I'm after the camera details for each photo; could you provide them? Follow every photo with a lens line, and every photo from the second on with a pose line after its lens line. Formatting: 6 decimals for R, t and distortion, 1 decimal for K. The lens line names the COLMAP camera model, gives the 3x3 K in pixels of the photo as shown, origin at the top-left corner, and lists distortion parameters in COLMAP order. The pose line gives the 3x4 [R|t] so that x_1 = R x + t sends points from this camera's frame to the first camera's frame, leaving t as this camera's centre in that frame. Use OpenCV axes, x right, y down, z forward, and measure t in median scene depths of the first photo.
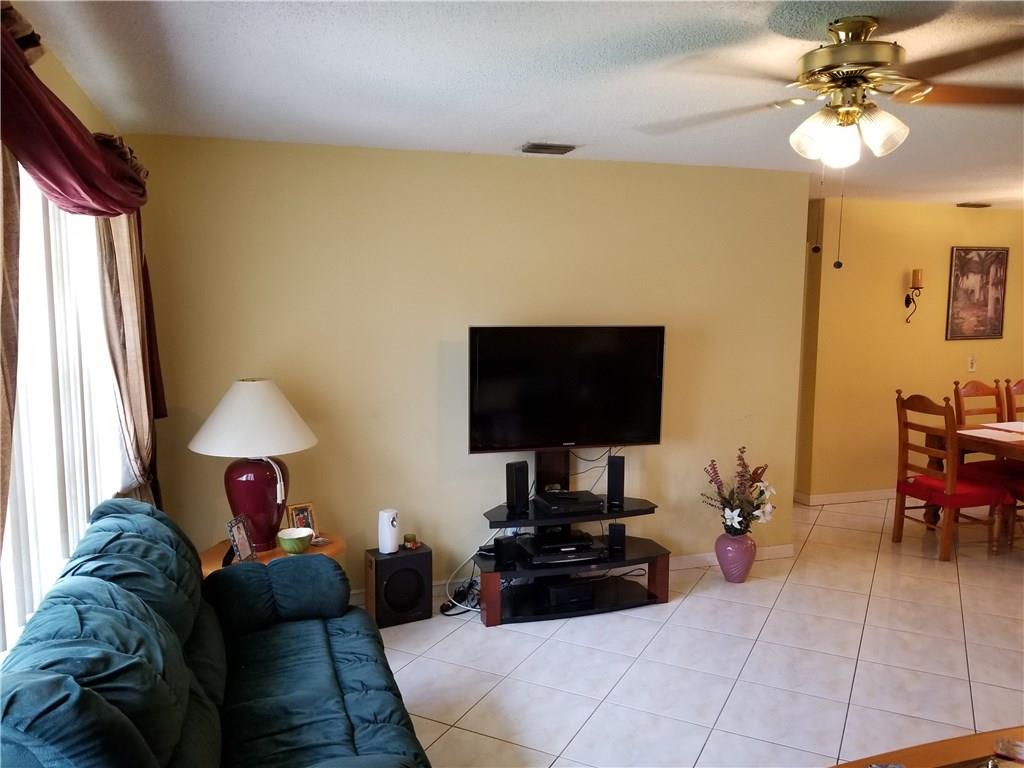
lens RADIAL K [[799.6, 0, 504.2], [0, 799.6, 380.9], [0, 0, 1]] dist [0.076038, -0.142307]
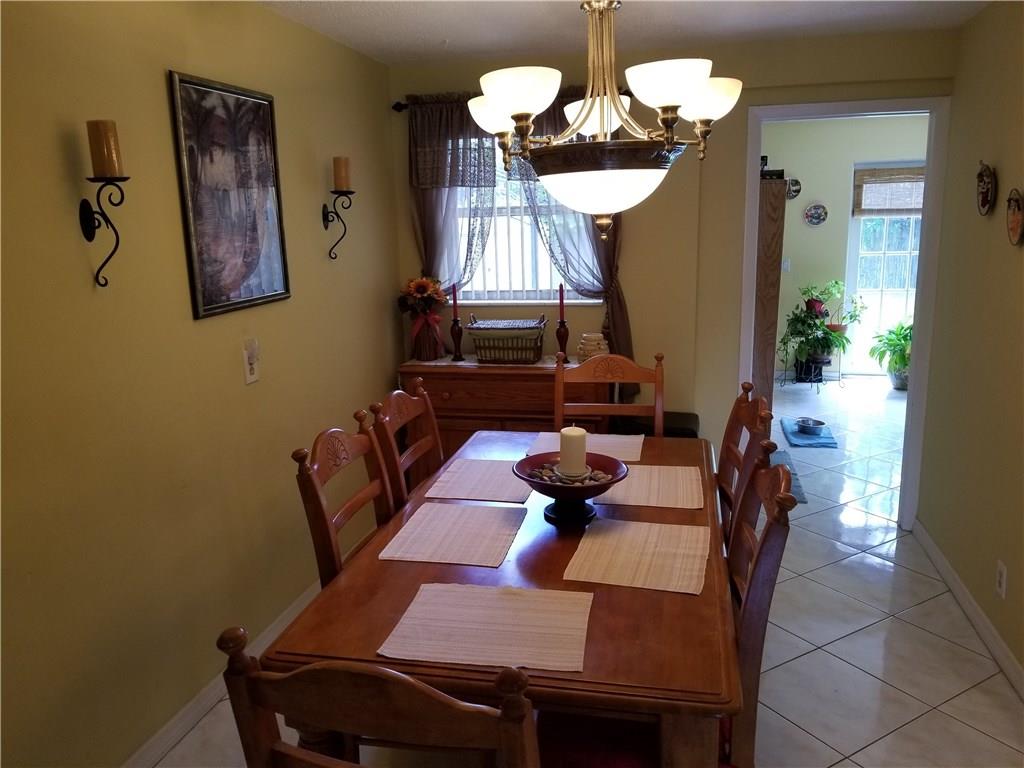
lens RADIAL K [[799.6, 0, 504.2], [0, 799.6, 380.9], [0, 0, 1]] dist [0.076038, -0.142307]
pose [[0.518210, -0.192734, 0.833254, 0.292879], [0.122973, 0.980945, 0.150417, -0.061775], [-0.846366, 0.024520, 0.532036, 0.665801]]
